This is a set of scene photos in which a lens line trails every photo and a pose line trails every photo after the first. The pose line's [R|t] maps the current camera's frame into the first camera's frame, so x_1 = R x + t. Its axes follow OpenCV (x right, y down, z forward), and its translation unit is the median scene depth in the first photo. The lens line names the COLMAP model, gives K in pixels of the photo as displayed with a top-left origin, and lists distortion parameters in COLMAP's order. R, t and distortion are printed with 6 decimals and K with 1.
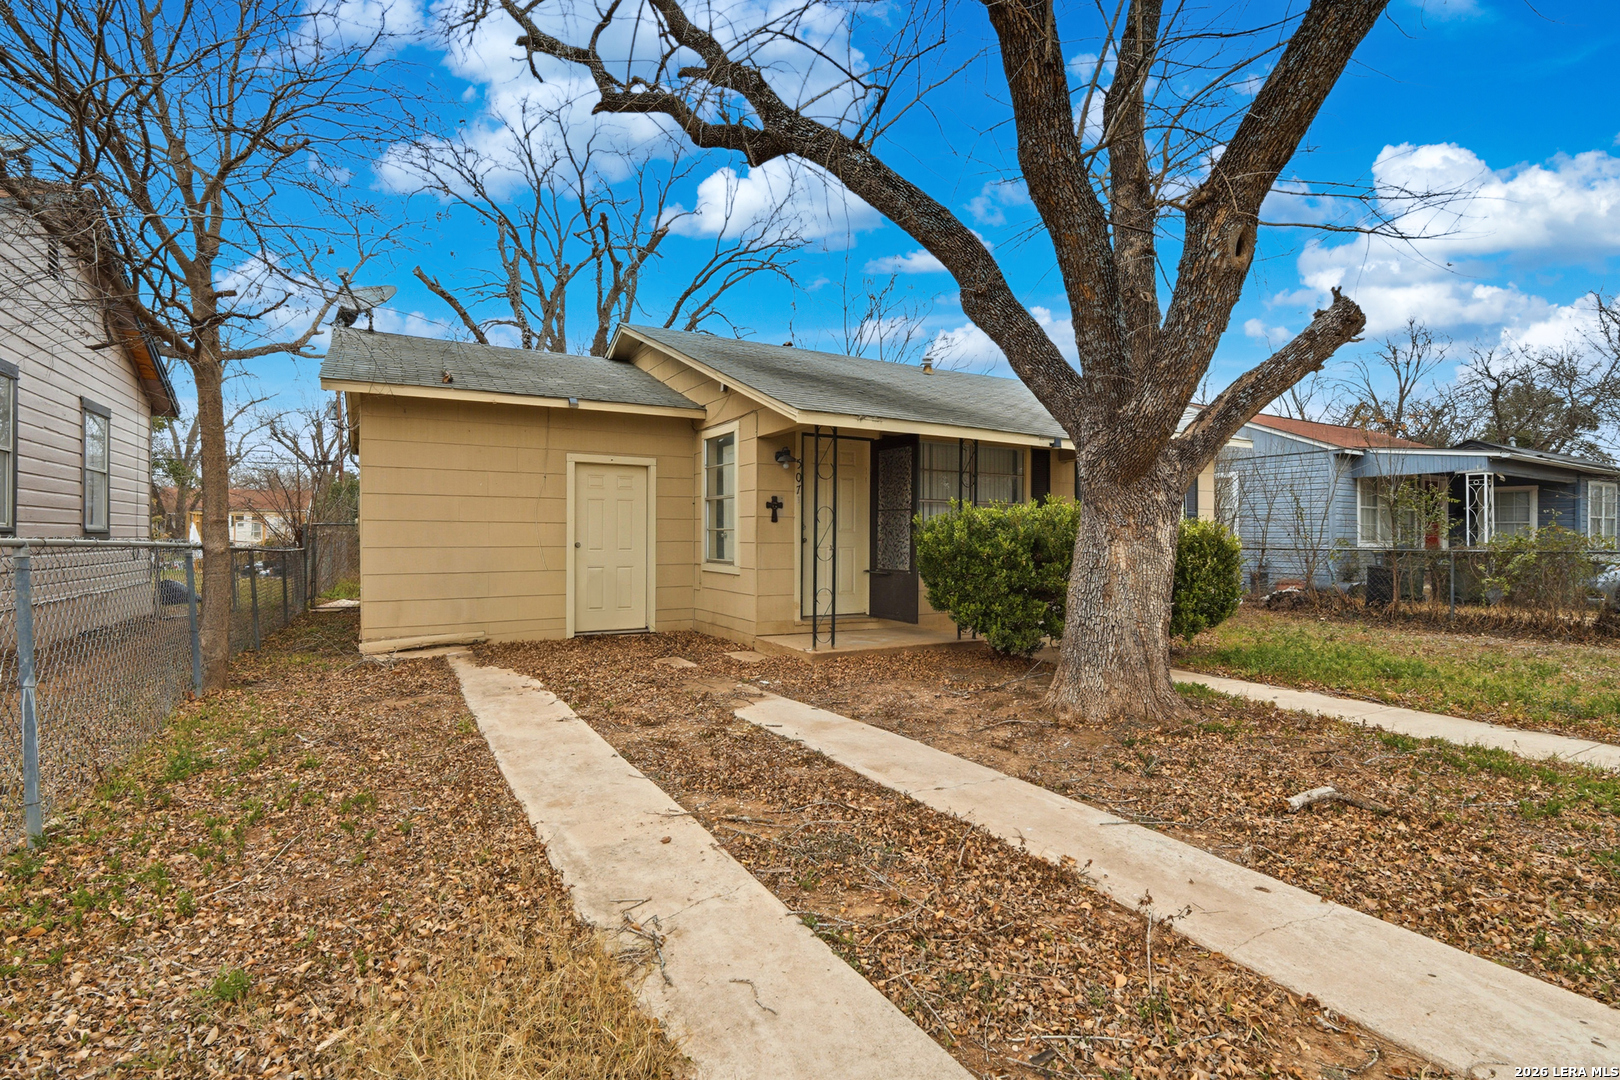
lens RADIAL K [[766.2, 0, 809.7], [0, 766.2, 534.7], [0, 0, 1]] dist [-0.003934, 0.000152]
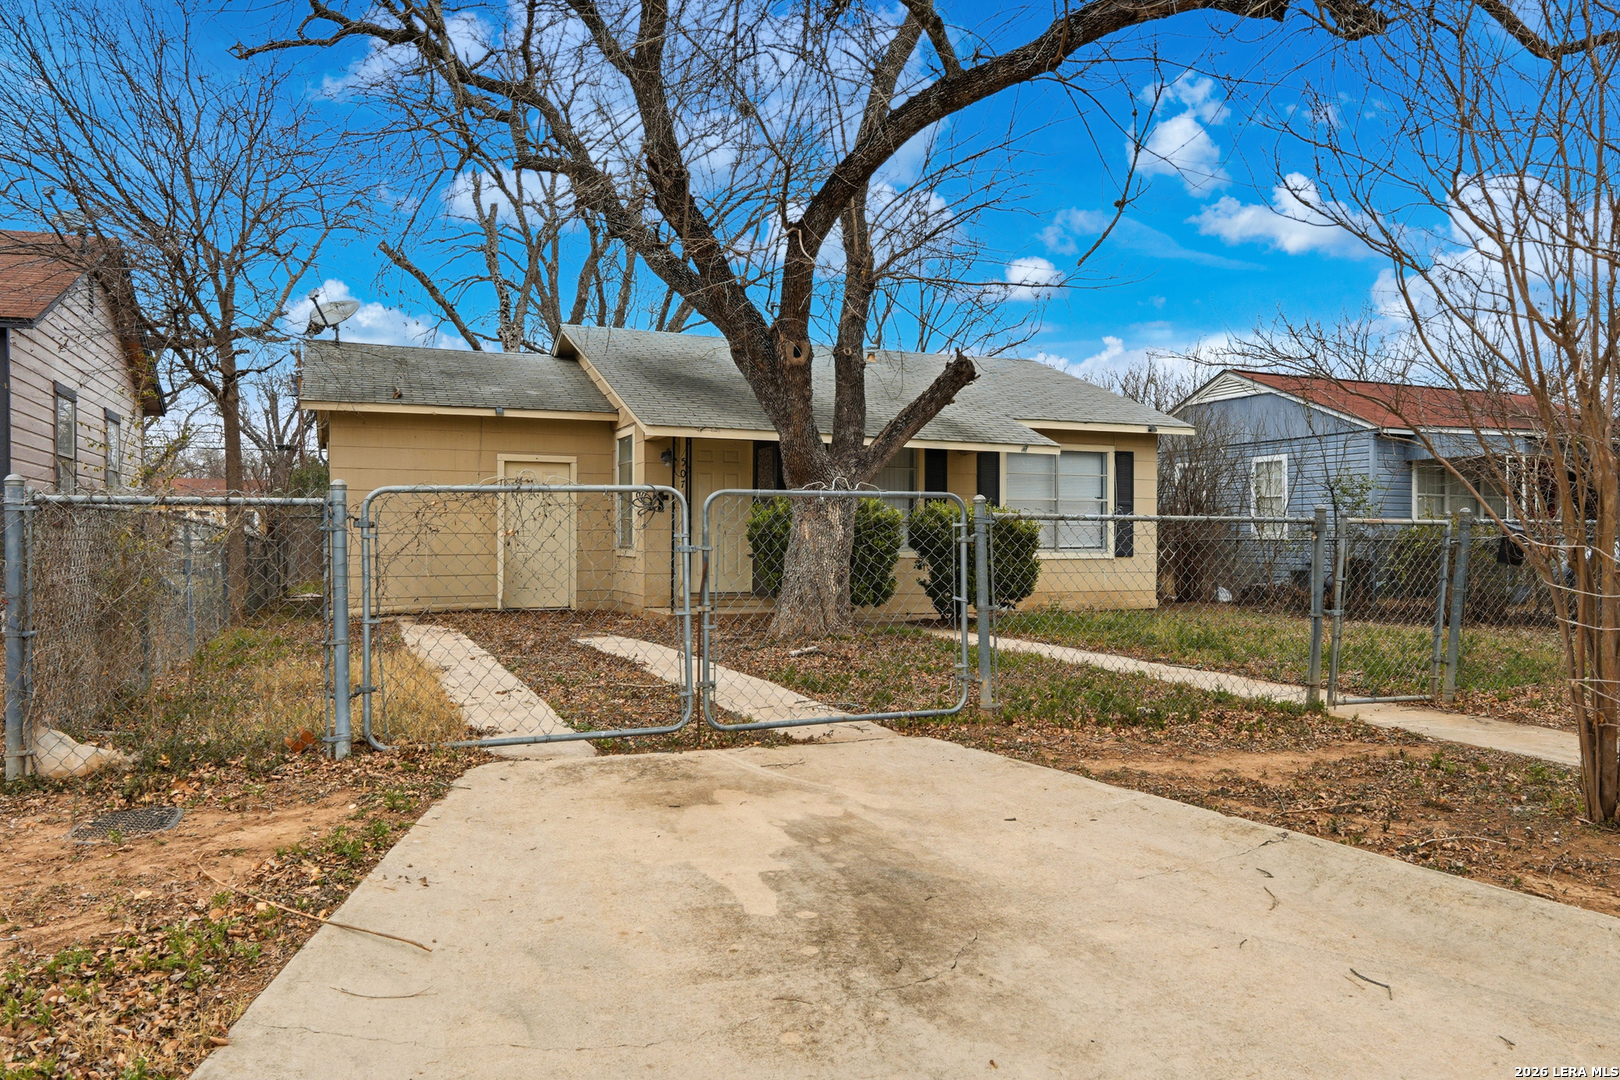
lens RADIAL K [[1114.5, 0, 809.8], [0, 1114.5, 539.4], [0, 0, 1]] dist [0.000030, -0.001848]
pose [[0.993079, -0.001472, -0.117440, 0.344101], [0.001721, 0.999996, 0.002021, 0.020726], [0.117436, -0.002209, 0.993078, -0.609827]]
